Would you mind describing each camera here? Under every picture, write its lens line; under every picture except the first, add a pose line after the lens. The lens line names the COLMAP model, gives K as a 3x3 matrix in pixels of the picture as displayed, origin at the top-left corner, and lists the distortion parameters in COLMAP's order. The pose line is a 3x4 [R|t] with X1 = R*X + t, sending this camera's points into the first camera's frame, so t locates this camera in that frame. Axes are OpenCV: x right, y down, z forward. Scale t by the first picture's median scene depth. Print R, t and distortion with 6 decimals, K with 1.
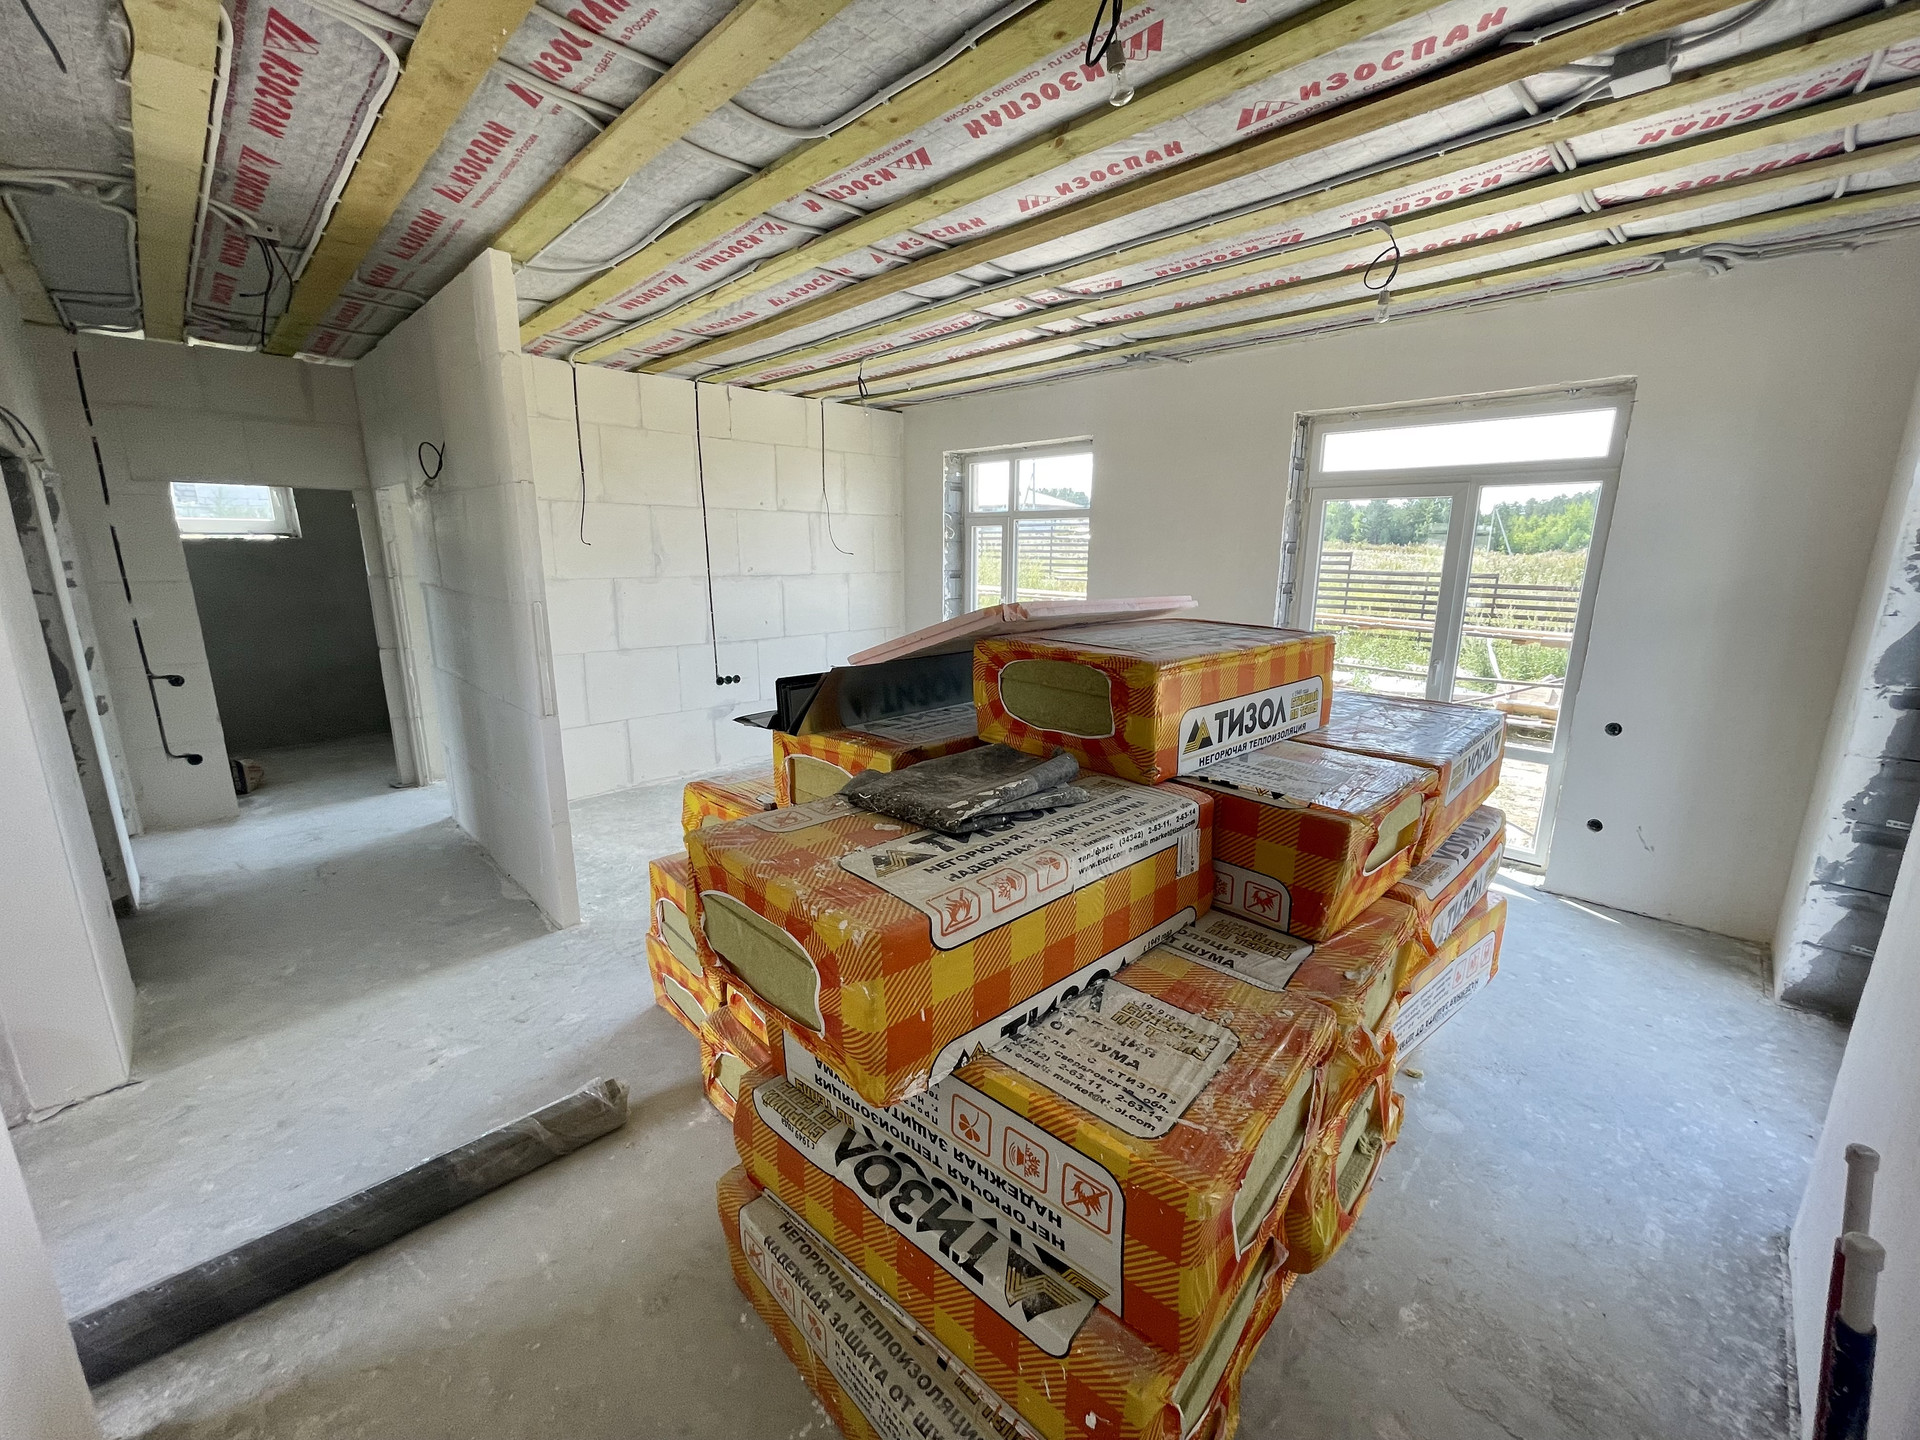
lens RADIAL K [[774.0, 0, 957.7], [0, 774.0, 723.1], [0, 0, 1]] dist [-0.009025, 0.005611]
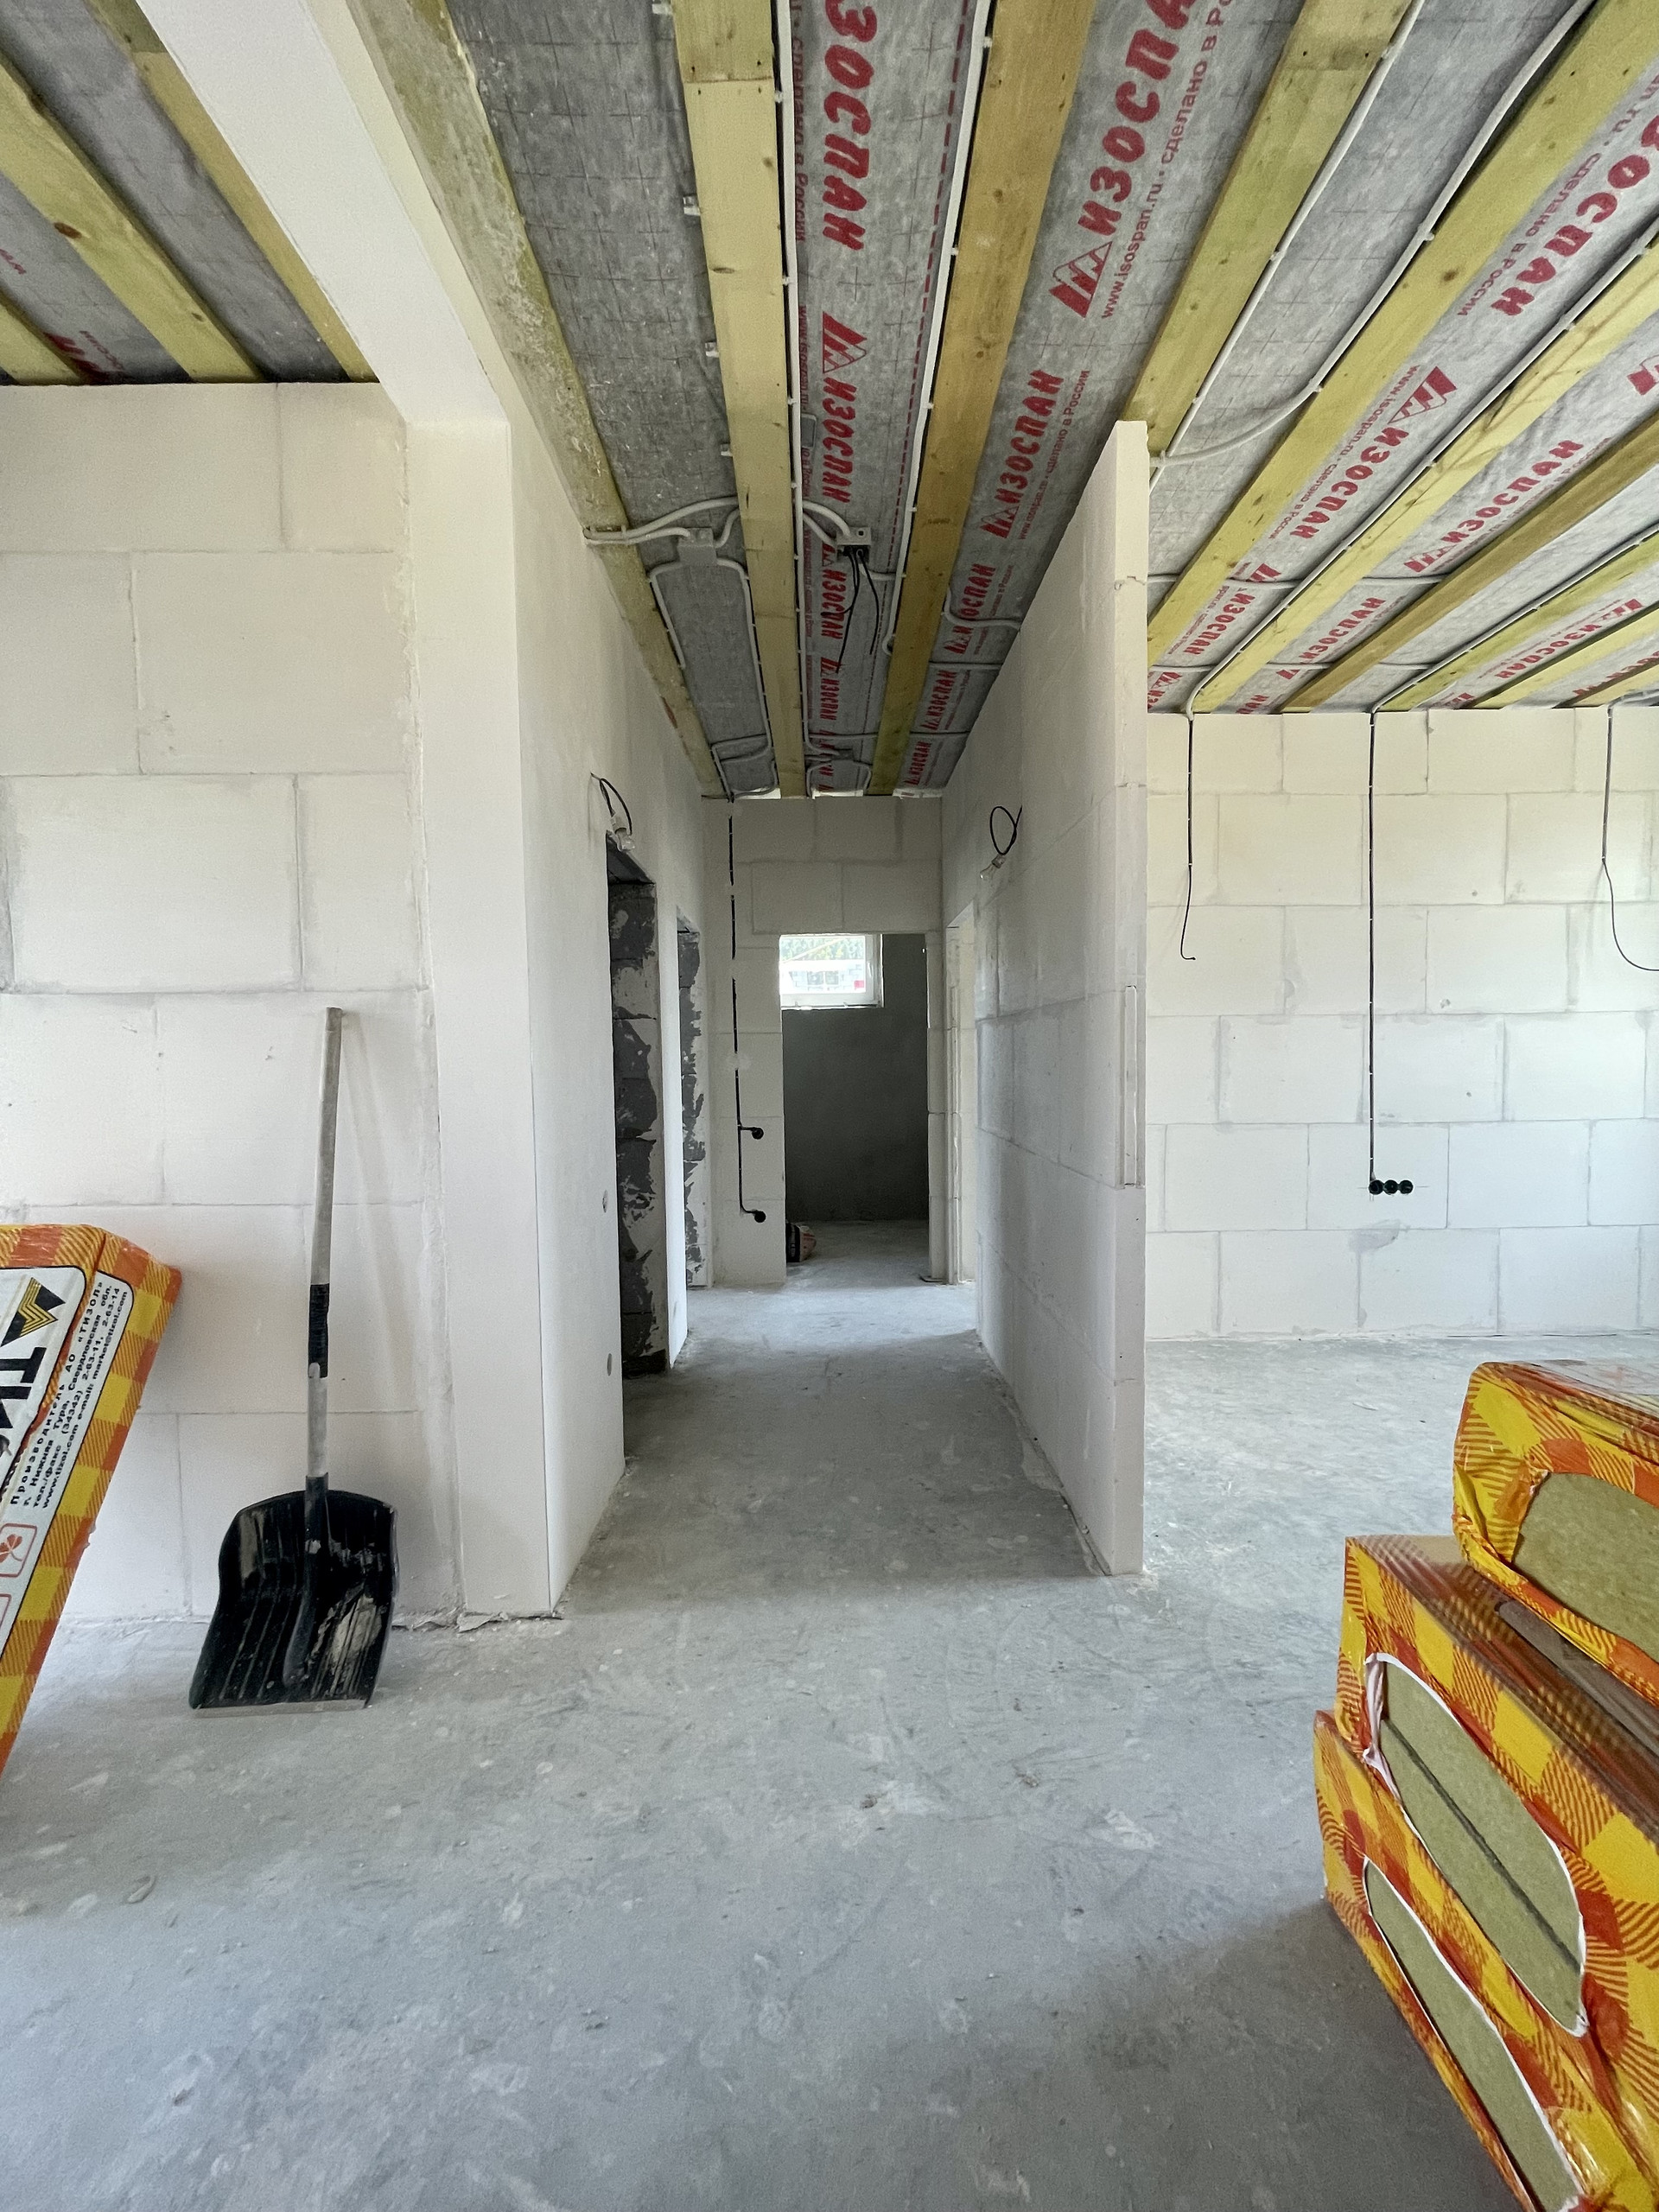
lens RADIAL K [[880.0, 0, 825.8], [0, 880.0, 1092.4], [0, 0, 1]] dist [-0.006734, 0.000286]
pose [[0.709943, 0.005757, -0.704235, -0.186359], [-0.139532, 0.981294, -0.132641, 0.033430], [0.690298, 0.192431, 0.697466, 0.305328]]
